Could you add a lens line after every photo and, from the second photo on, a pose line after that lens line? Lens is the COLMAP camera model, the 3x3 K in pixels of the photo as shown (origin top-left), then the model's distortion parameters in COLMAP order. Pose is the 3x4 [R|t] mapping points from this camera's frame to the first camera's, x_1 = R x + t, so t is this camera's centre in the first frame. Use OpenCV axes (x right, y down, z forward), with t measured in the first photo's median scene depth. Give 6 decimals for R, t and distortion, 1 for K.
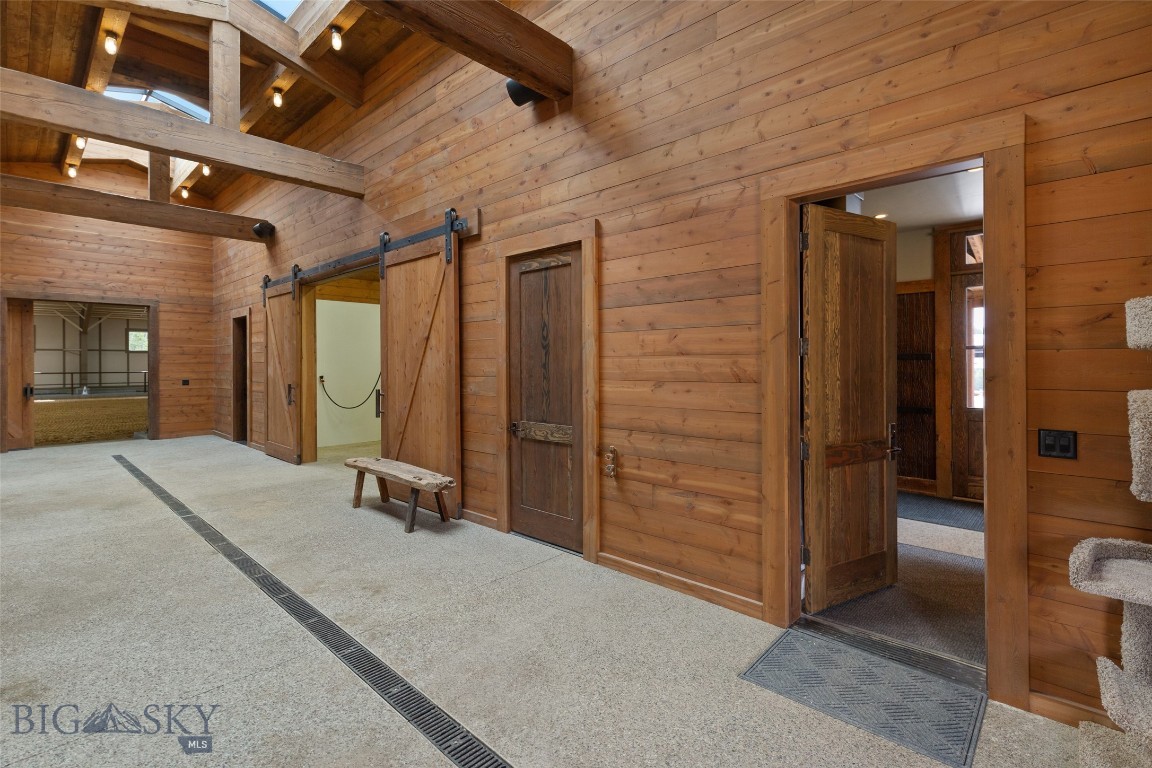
lens RADIAL K [[526.6, 0, 574.1], [0, 526.6, 373.3], [0, 0, 1]] dist [0.009466, -0.001341]
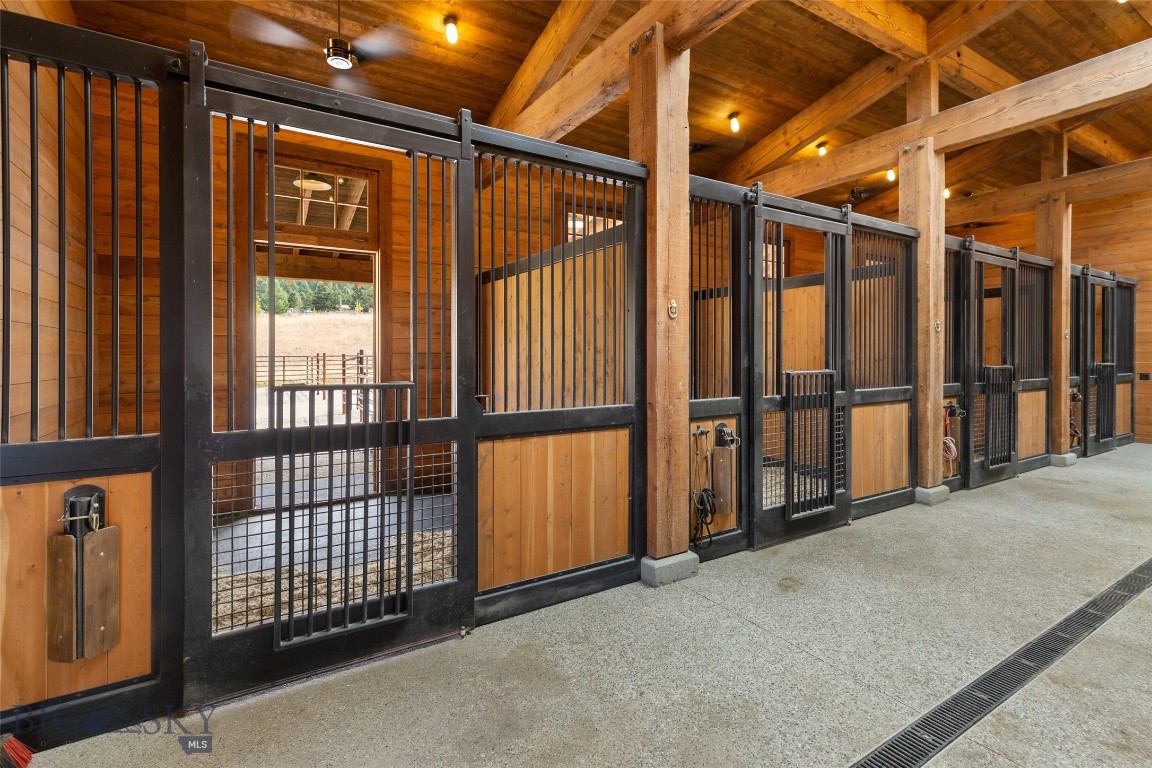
lens RADIAL K [[526.6, 0, 555.5], [0, 526.6, 355.4], [0, 0, 1]] dist [0.009466, -0.001341]
pose [[-0.272525, 0.003675, -0.962142, 0.348086], [-0.009062, 0.999939, 0.006386, -0.013700], [0.962106, 0.010459, -0.272475, 0.544804]]
